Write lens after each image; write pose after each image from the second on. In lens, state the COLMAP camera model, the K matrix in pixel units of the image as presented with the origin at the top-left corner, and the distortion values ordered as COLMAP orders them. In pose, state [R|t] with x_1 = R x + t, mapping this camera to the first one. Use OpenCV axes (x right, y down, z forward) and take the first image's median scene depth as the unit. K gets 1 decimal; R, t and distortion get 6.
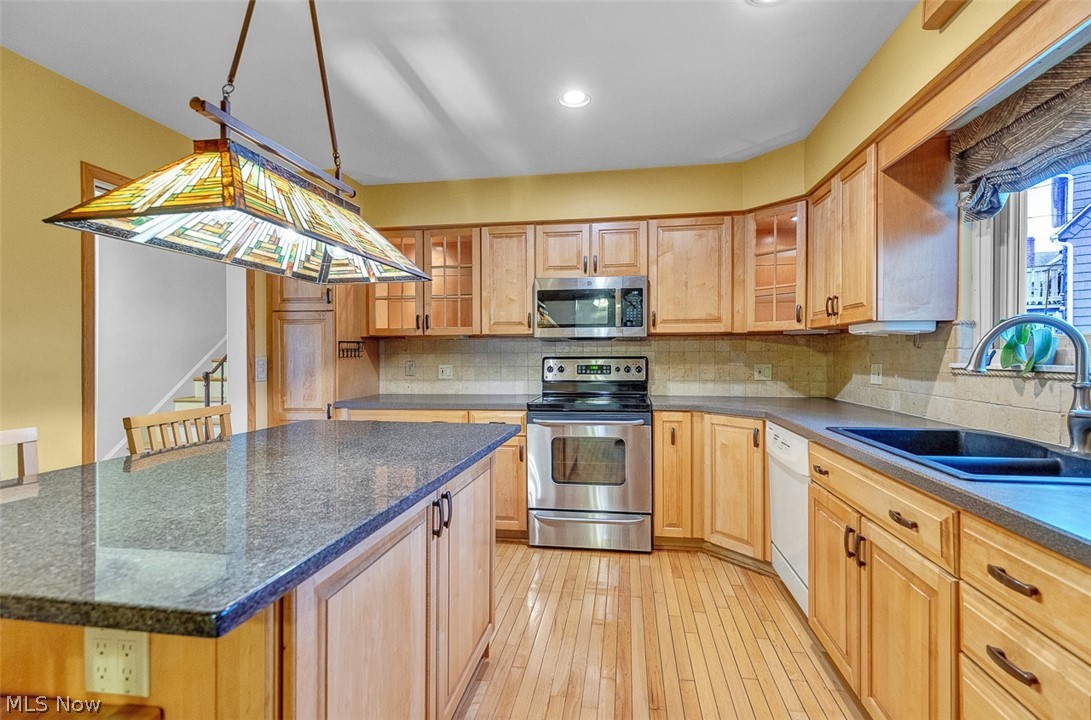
lens RADIAL K [[503.8, 0, 547.1], [0, 503.8, 359.3], [0, 0, 1]] dist [0.011335, 0.000115]
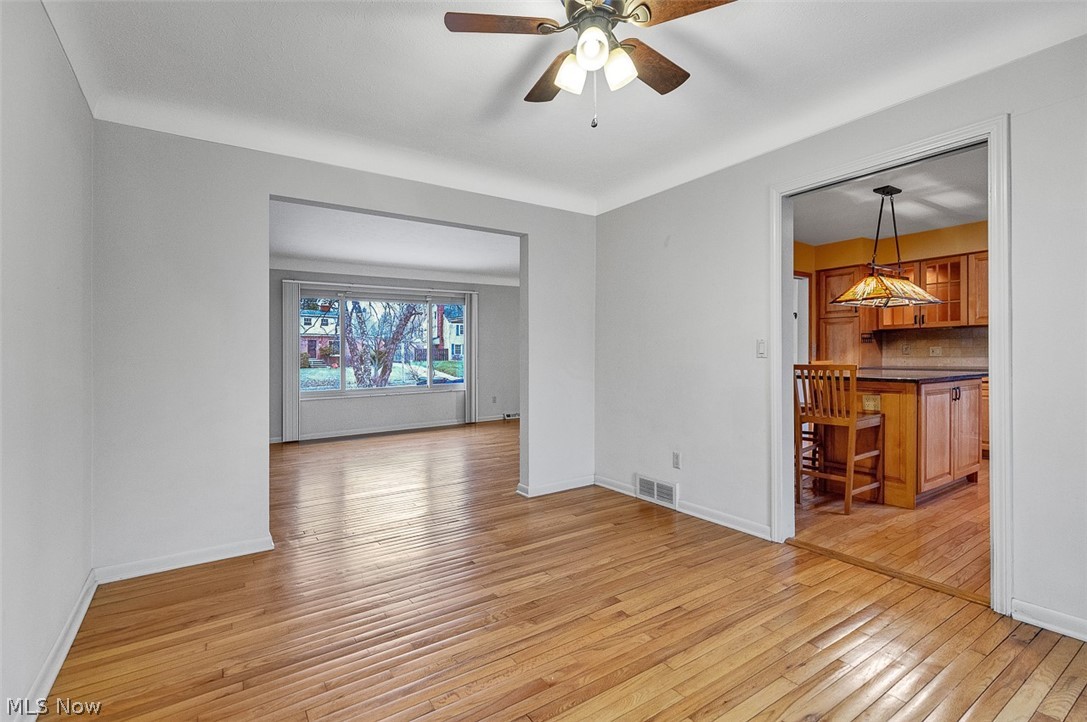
lens RADIAL K [[502.0, 0, 542.1], [0, 502.0, 359.9], [0, 0, 1]] dist [0.011335, 0.000115]
pose [[0.689364, -0.000099, -0.724415, 0.087404], [0.005458, 0.999972, 0.005057, 0.039139], [0.724395, -0.007440, 0.689345, -0.962744]]
